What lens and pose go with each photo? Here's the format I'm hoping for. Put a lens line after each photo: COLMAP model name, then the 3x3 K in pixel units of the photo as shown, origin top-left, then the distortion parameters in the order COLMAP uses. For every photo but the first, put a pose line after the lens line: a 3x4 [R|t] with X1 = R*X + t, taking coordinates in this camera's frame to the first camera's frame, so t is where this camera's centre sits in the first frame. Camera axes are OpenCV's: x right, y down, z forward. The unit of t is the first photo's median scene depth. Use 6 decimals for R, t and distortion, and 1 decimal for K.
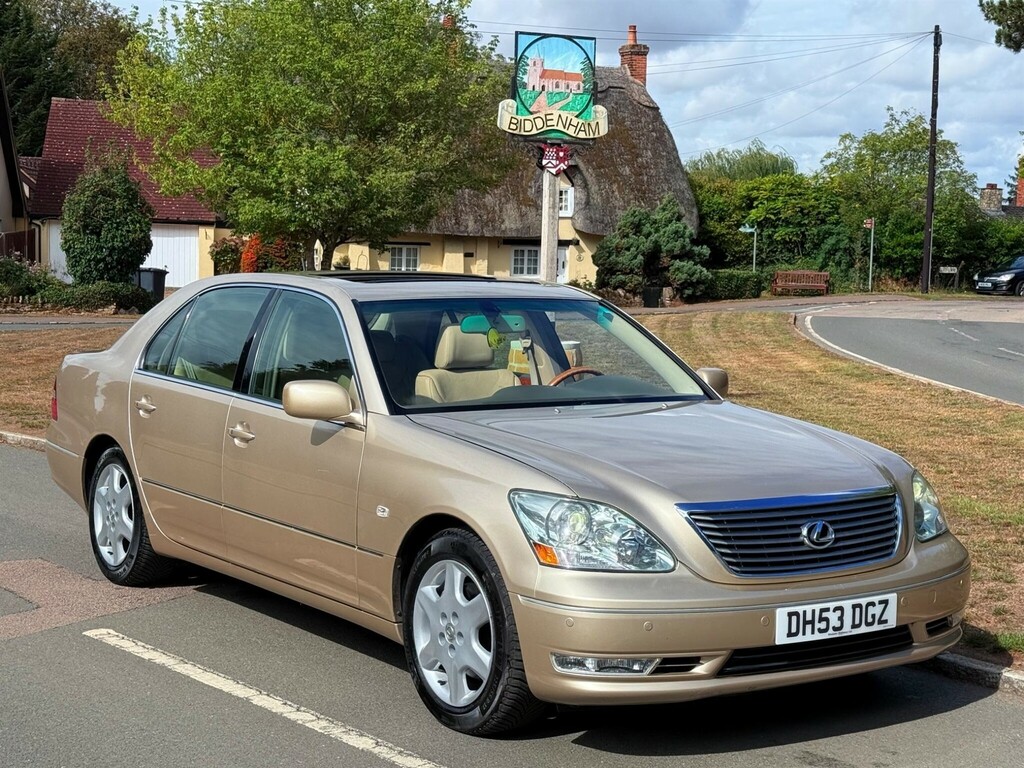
lens RADIAL K [[1776.5, 0, 509.0], [0, 1776.5, 404.3], [0, 0, 1]] dist [0.092862, 0.029342]
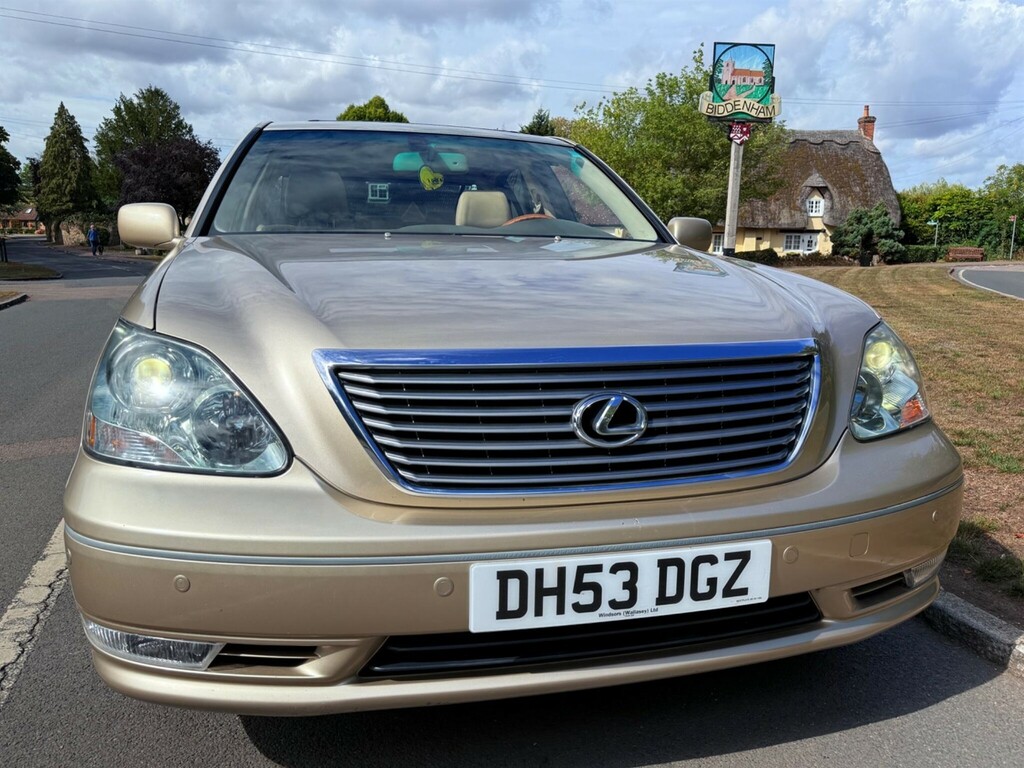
lens RADIAL K [[834.7, 0, 512.0], [0, 834.7, 384.0], [0, 0, 1]] dist [0.099508, -0.171507]
pose [[0.943335, 0.053764, -0.327458, 0.086787], [-0.030046, 0.996573, 0.077068, 0.016666], [0.330479, -0.062862, 0.941717, 0.287873]]
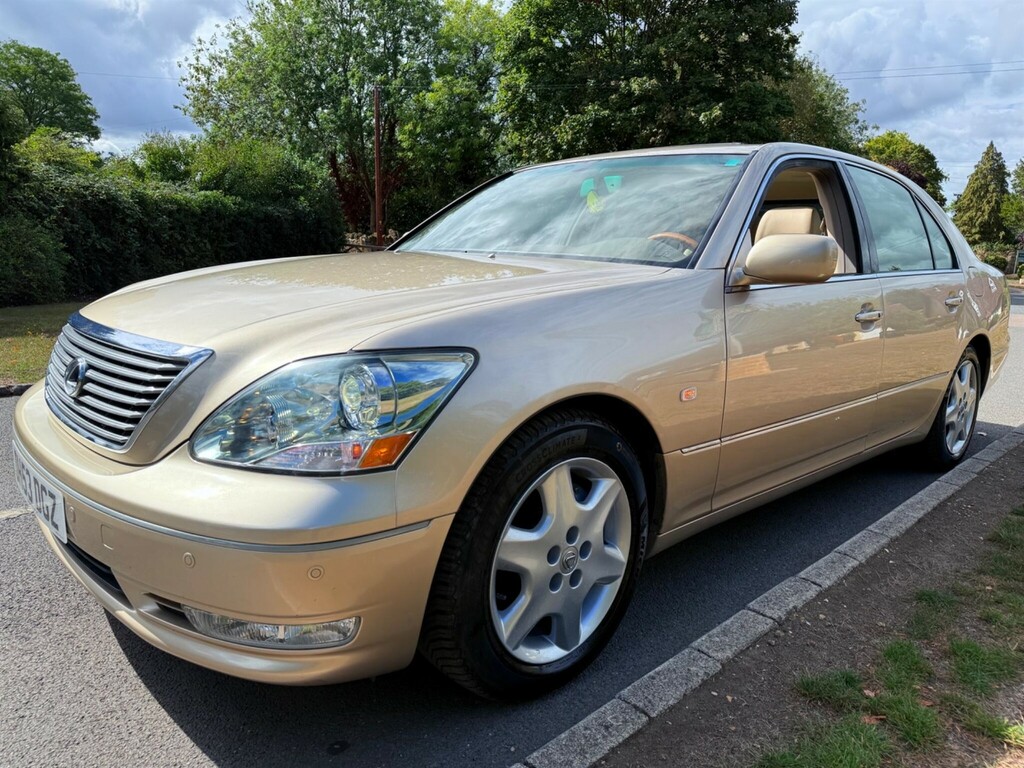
lens RADIAL K [[742.0, 0, 512.0], [0, 742.0, 384.0], [0, 0, 1]] dist [0.015294, -0.015489]
pose [[0.164830, 0.168733, -0.971782, 0.192705], [-0.118955, 0.981467, 0.150238, 0.002915], [0.979123, 0.090834, 0.181847, 0.428693]]
